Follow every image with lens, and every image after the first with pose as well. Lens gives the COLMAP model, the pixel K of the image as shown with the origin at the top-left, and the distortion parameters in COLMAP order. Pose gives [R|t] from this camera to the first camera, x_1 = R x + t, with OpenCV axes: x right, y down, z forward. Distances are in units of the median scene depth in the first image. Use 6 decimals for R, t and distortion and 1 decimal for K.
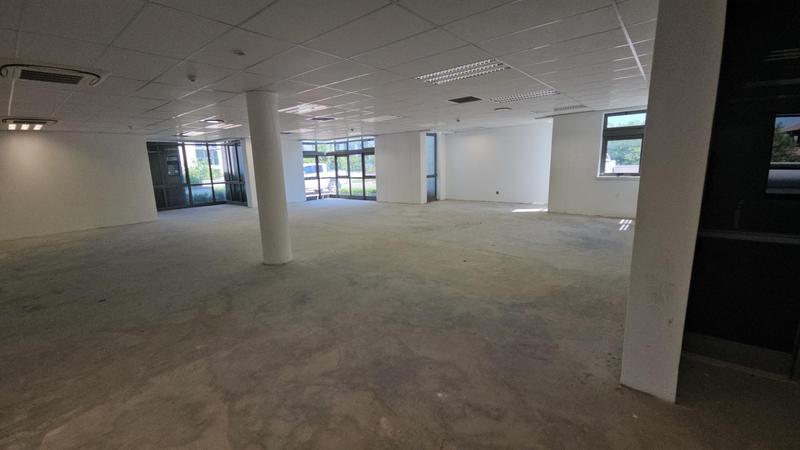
lens RADIAL K [[325.7, 0, 392.4], [0, 325.7, 222.1], [0, 0, 1]] dist [0.011347, -0.007076]
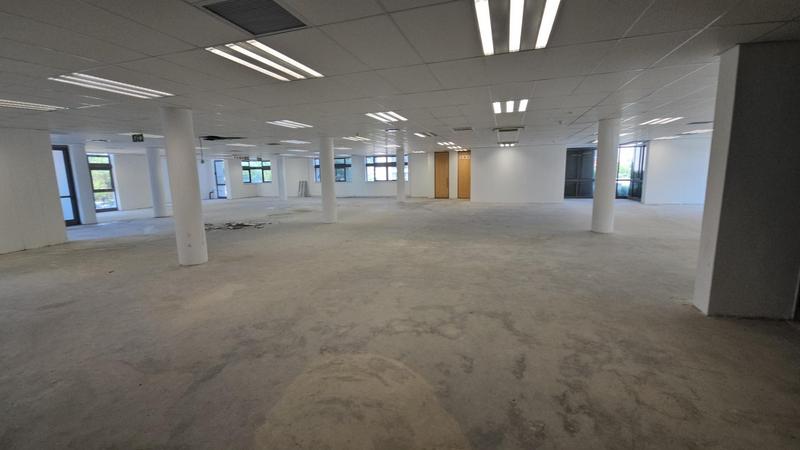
lens RADIAL K [[325.7, 0, 393.9], [0, 325.7, 224.1], [0, 0, 1]] dist [0.011347, -0.007076]
pose [[0.366033, 0.170900, -0.914775, 0.409676], [-0.158390, 0.980091, 0.119725, 0.036165], [0.917023, 0.101068, 0.385815, -0.271049]]
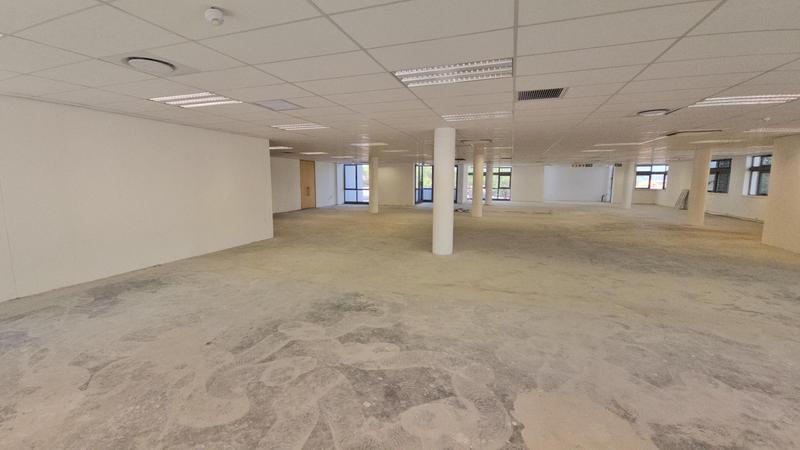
lens RADIAL K [[325.7, 0, 393.1], [0, 325.7, 221.8], [0, 0, 1]] dist [0.011347, -0.007076]
pose [[-0.937475, 0.075732, -0.339713, 0.182513], [-0.032580, 0.952661, 0.302285, -0.241224], [0.346524, 0.294452, -0.890629, 1.268497]]
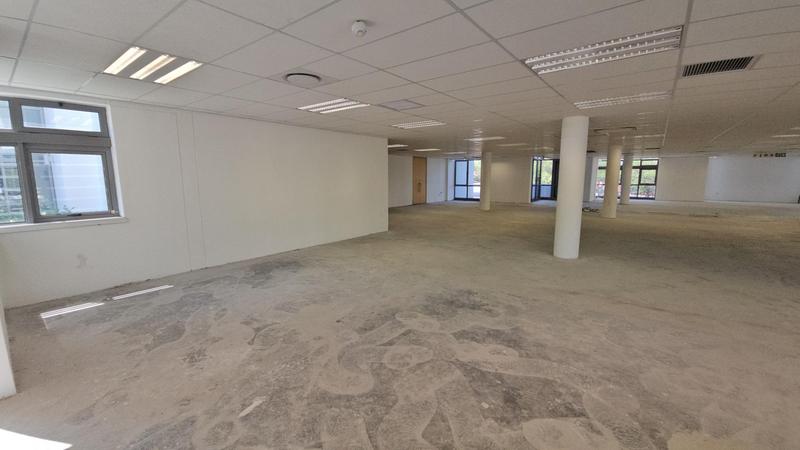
lens RADIAL K [[325.7, 0, 393.2], [0, 325.7, 222.1], [0, 0, 1]] dist [0.011347, -0.007076]
pose [[-0.998870, 0.041502, -0.023154, 0.199875], [0.032131, 0.948740, 0.314419, -0.241484], [0.035016, 0.313319, -0.949002, 1.266611]]
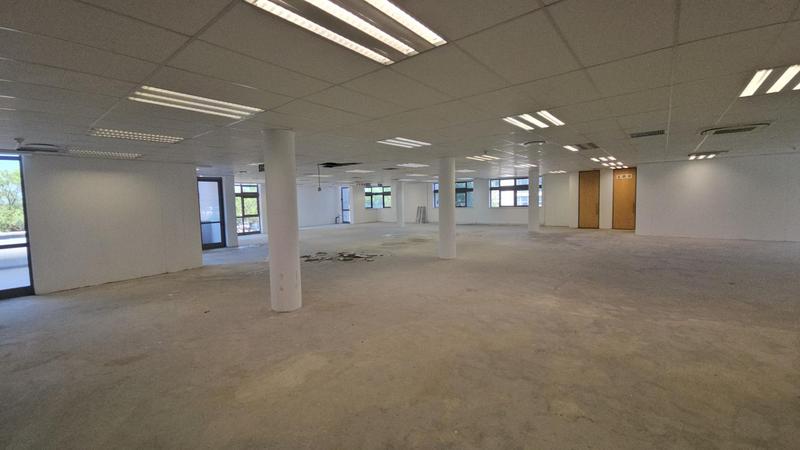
lens RADIAL K [[325.7, 0, 393.4], [0, 325.7, 223.3], [0, 0, 1]] dist [0.011347, -0.007076]
pose [[0.013844, 0.105536, -0.994319, 0.211414], [-0.149584, 0.983443, 0.102298, 0.028249], [0.988652, 0.147318, 0.029401, -0.235302]]
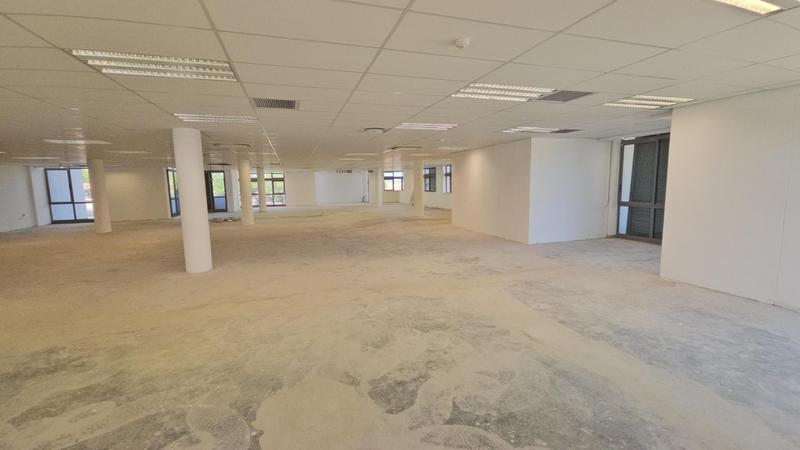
lens RADIAL K [[325.7, 0, 393.3], [0, 325.7, 221.8], [0, 0, 1]] dist [0.011347, -0.007076]
pose [[-0.540606, 0.141987, -0.829207, 0.139726], [-0.112645, 0.964562, 0.238604, -0.247486], [0.833700, 0.222396, -0.505454, 1.306908]]
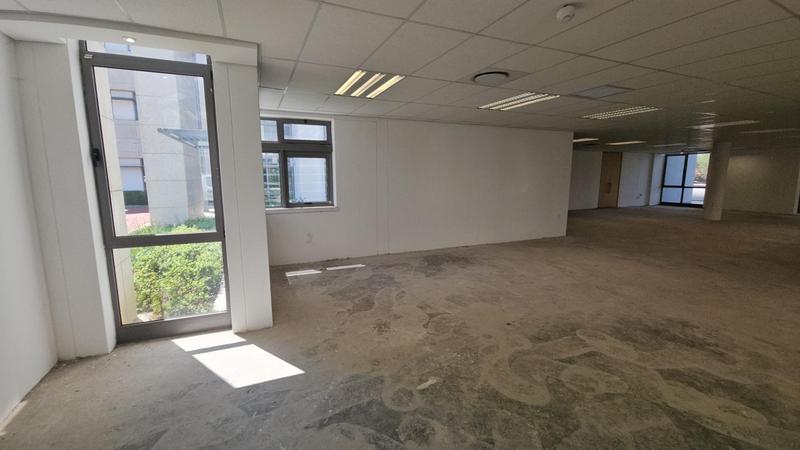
lens RADIAL K [[325.7, 0, 393.7], [0, 325.7, 222.4], [0, 0, 1]] dist [0.011347, -0.007076]
pose [[-0.893545, -0.028318, 0.448080, 0.218179], [0.111820, 0.952525, 0.283184, -0.243241], [-0.434827, 0.303142, -0.847957, 1.276622]]
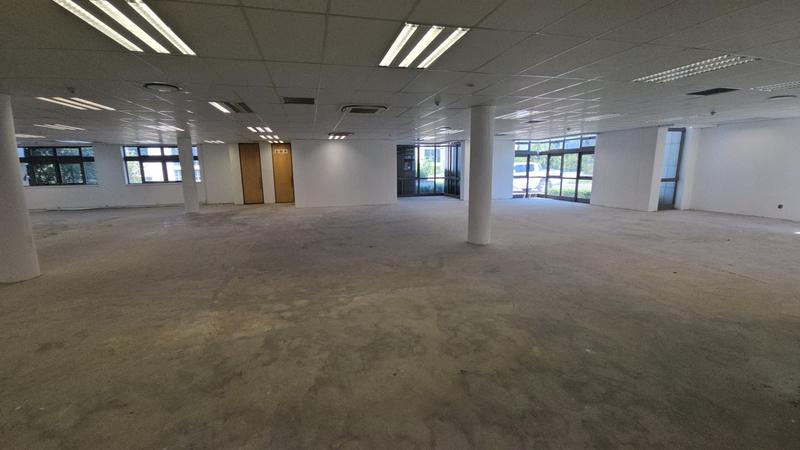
lens RADIAL K [[325.7, 0, 393.4], [0, 325.7, 223.2], [0, 0, 1]] dist [0.011347, -0.007076]
pose [[0.813544, 0.119991, -0.568988, 0.049042], [-0.115186, 0.992343, 0.044576, 0.018638], [0.569981, 0.029275, 0.821136, -0.121141]]
